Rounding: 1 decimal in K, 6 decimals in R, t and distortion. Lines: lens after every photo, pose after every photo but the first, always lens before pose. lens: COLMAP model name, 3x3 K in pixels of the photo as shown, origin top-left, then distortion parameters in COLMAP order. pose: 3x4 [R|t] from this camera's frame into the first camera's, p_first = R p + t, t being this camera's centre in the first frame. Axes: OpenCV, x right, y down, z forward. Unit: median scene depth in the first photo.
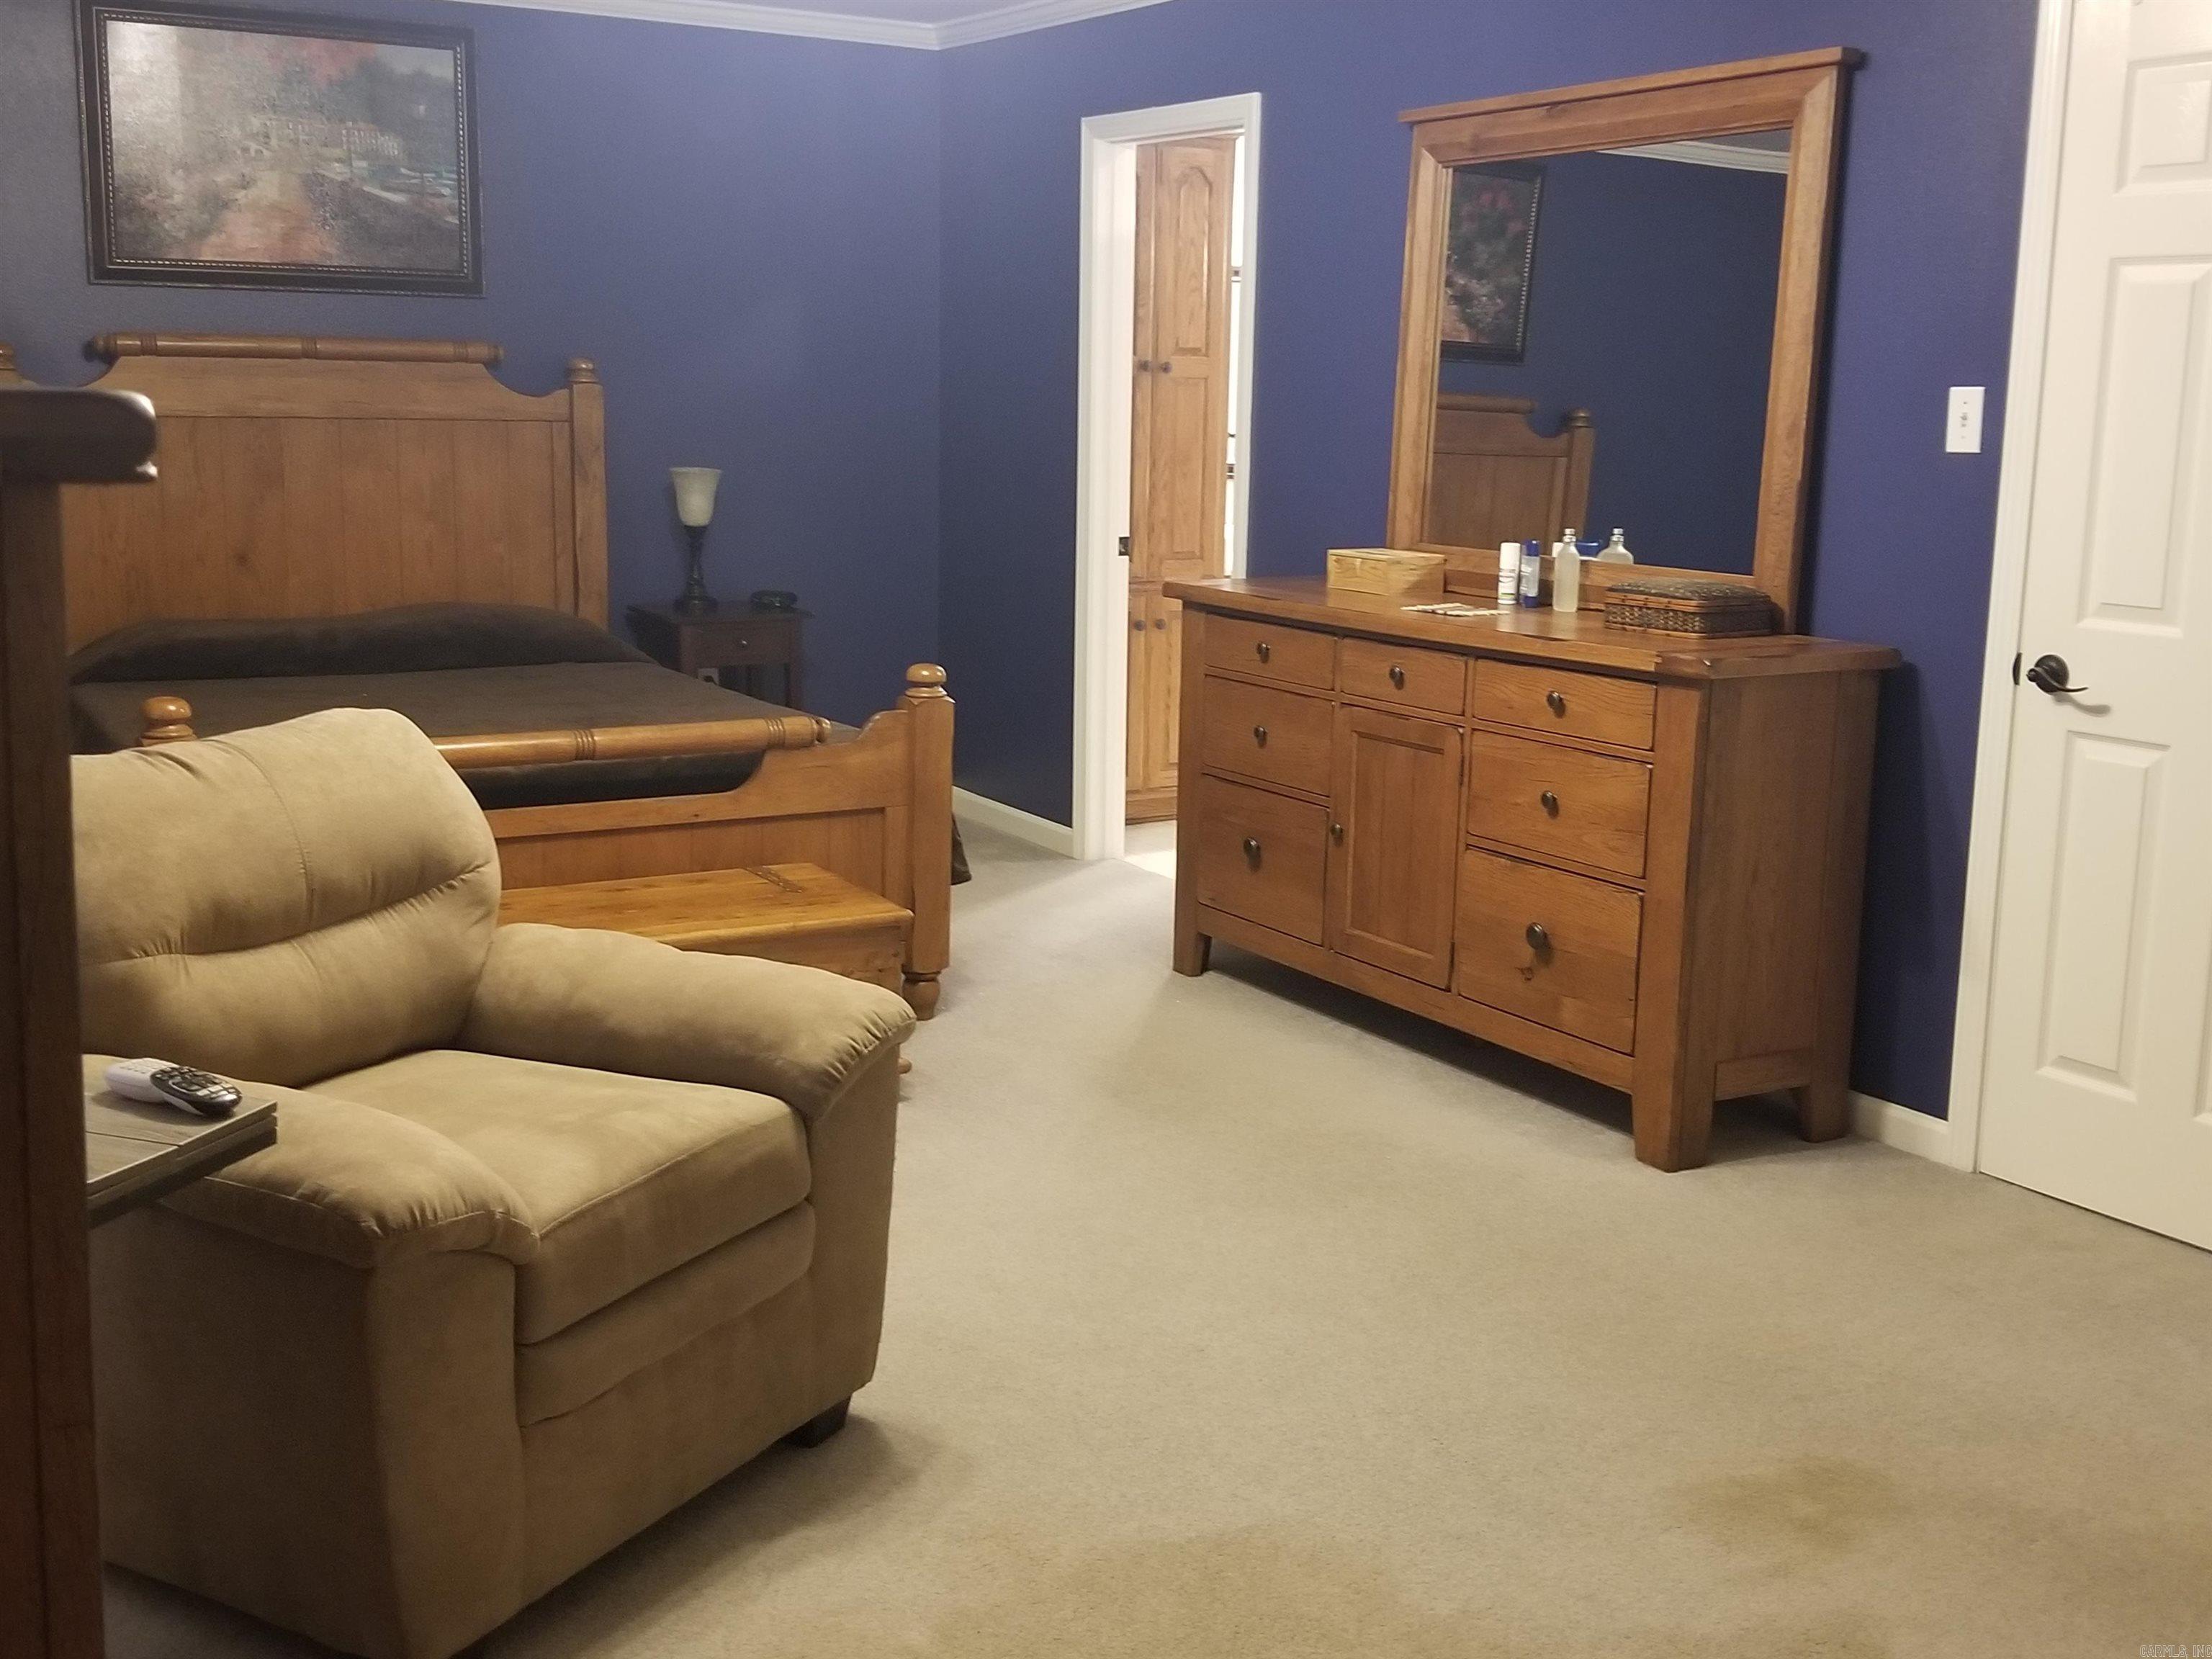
lens RADIAL K [[2314.8, 0, 1100.4], [0, 2314.8, 822.2], [0, 0, 1]] dist [0.137192, -0.366601]
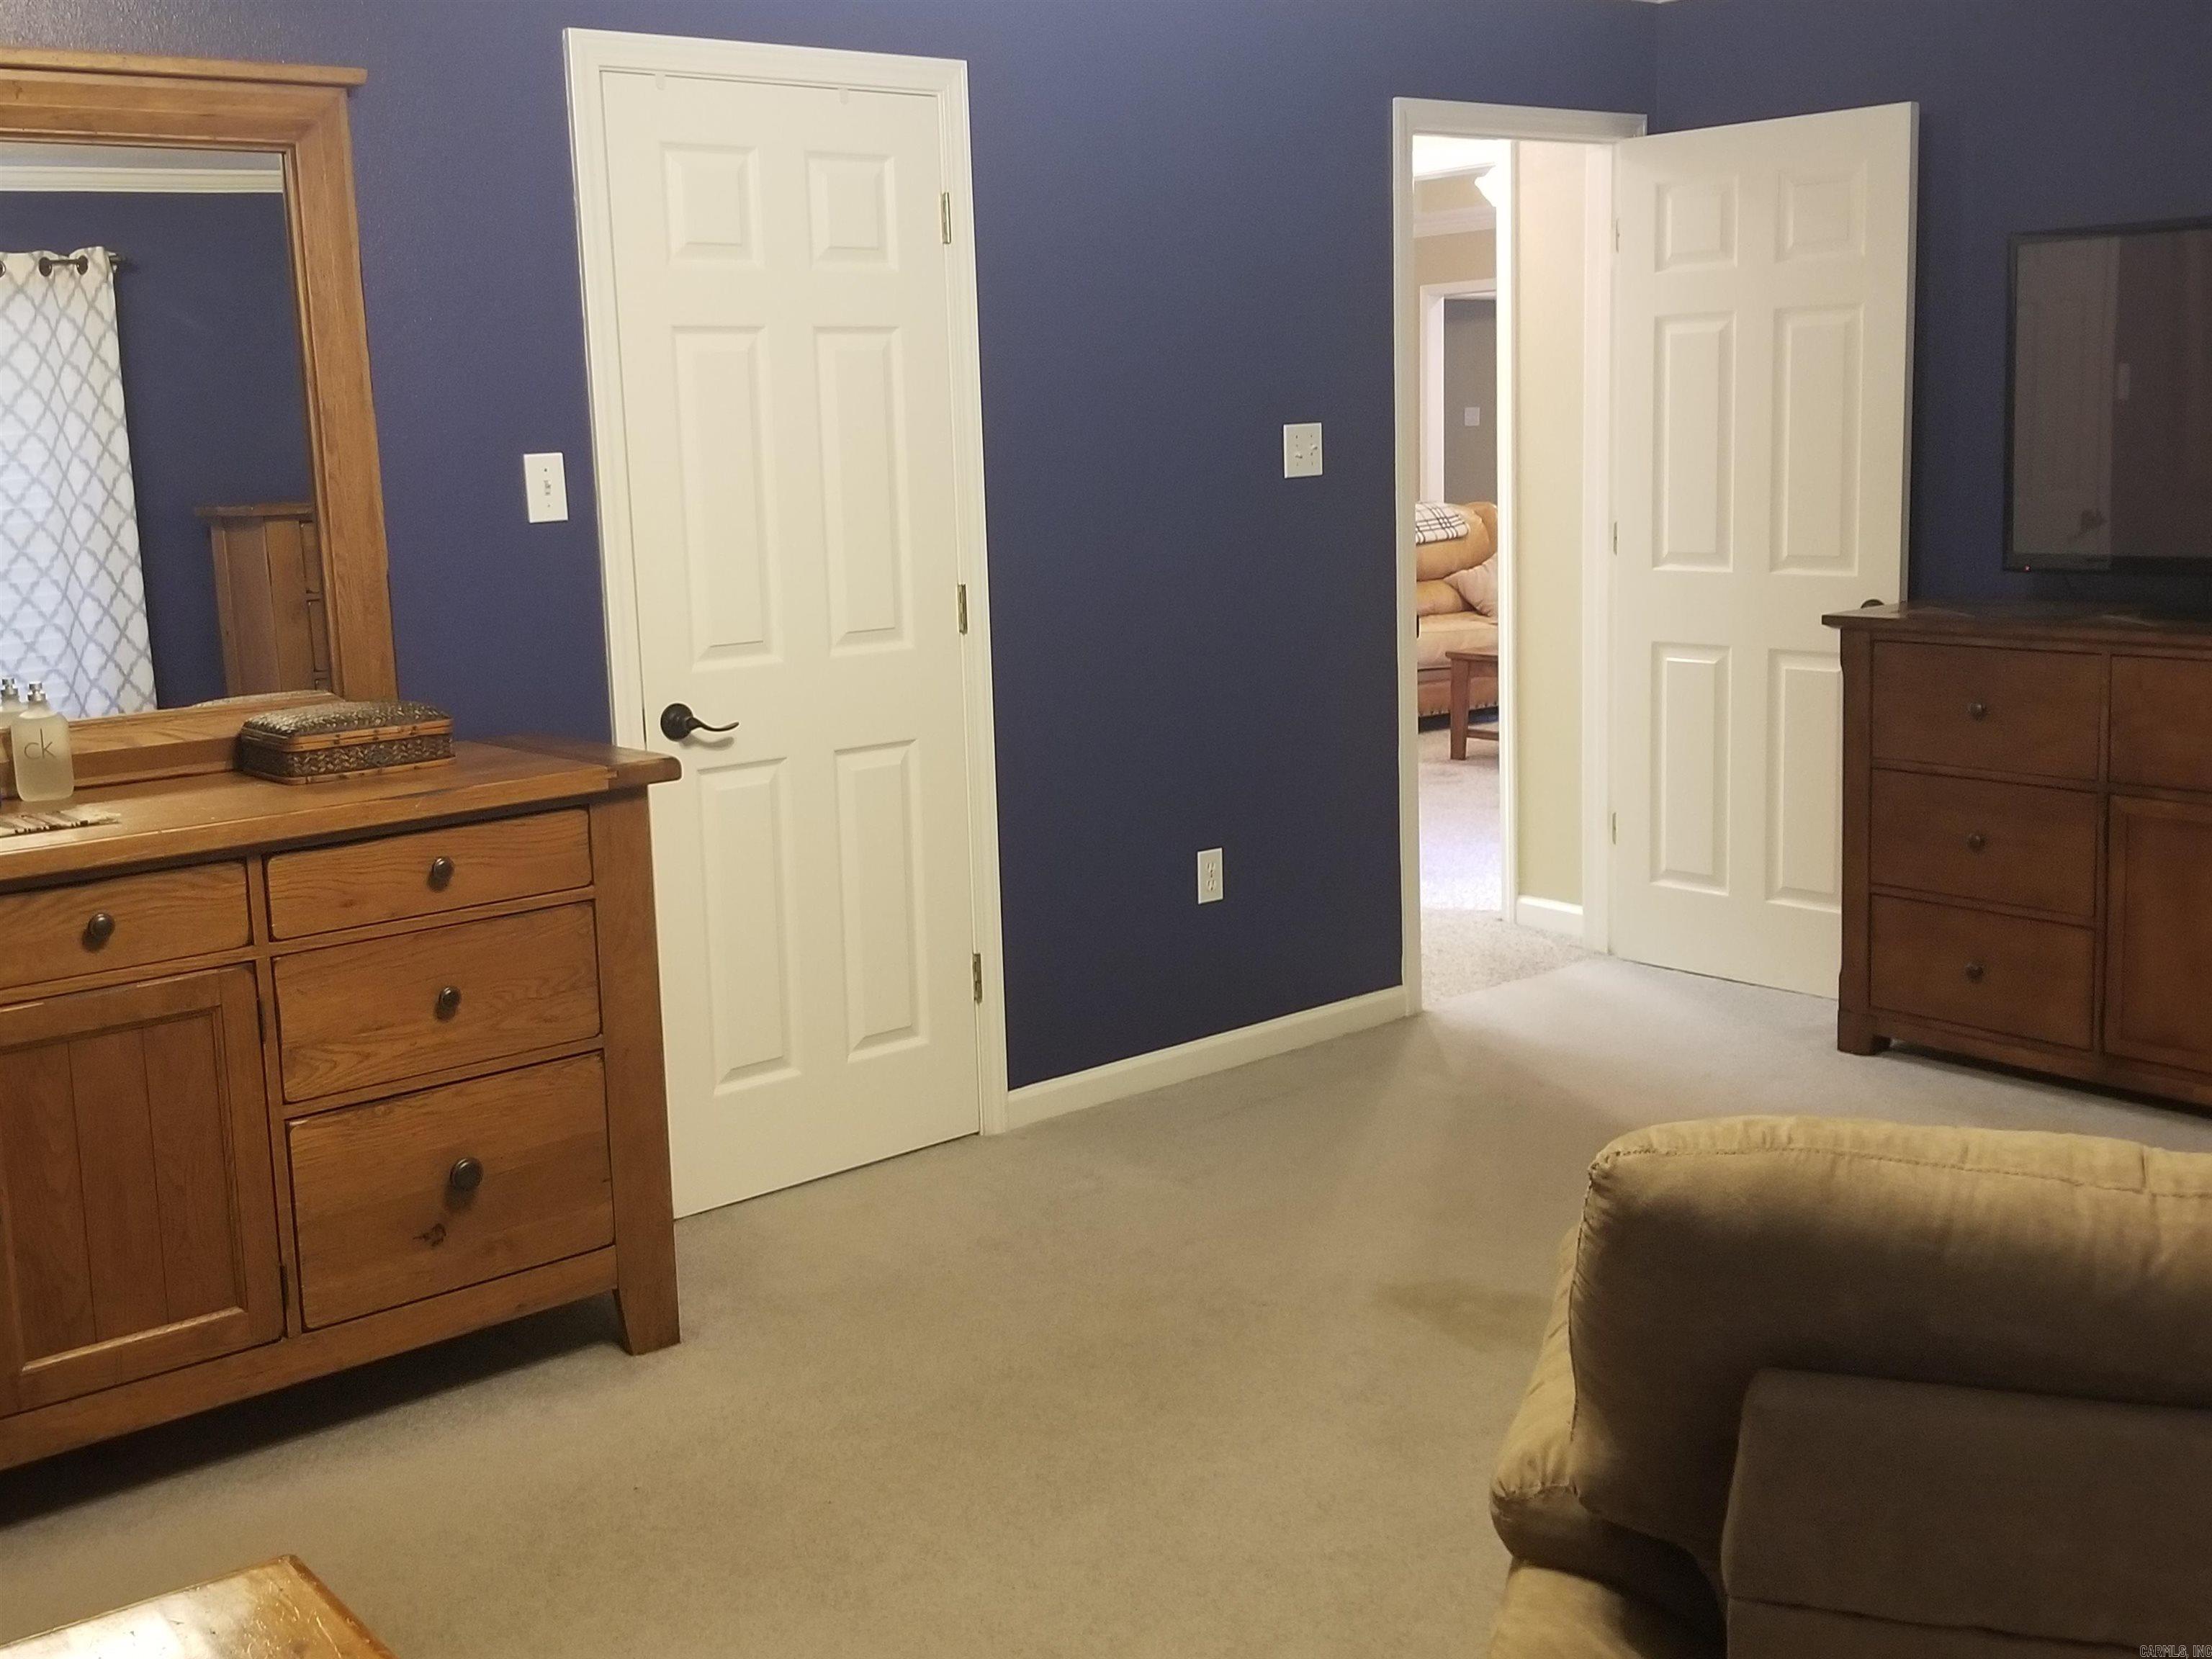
lens RADIAL K [[2297.4, 0, 1099.4], [0, 2297.4, 779.6], [0, 0, 1]] dist [0.136330, -0.330548]
pose [[-0.156714, -0.165279, 0.973716, -0.605292], [0.212064, 0.957272, 0.196618, -0.193600], [-0.964609, 0.237303, -0.114968, 0.909411]]
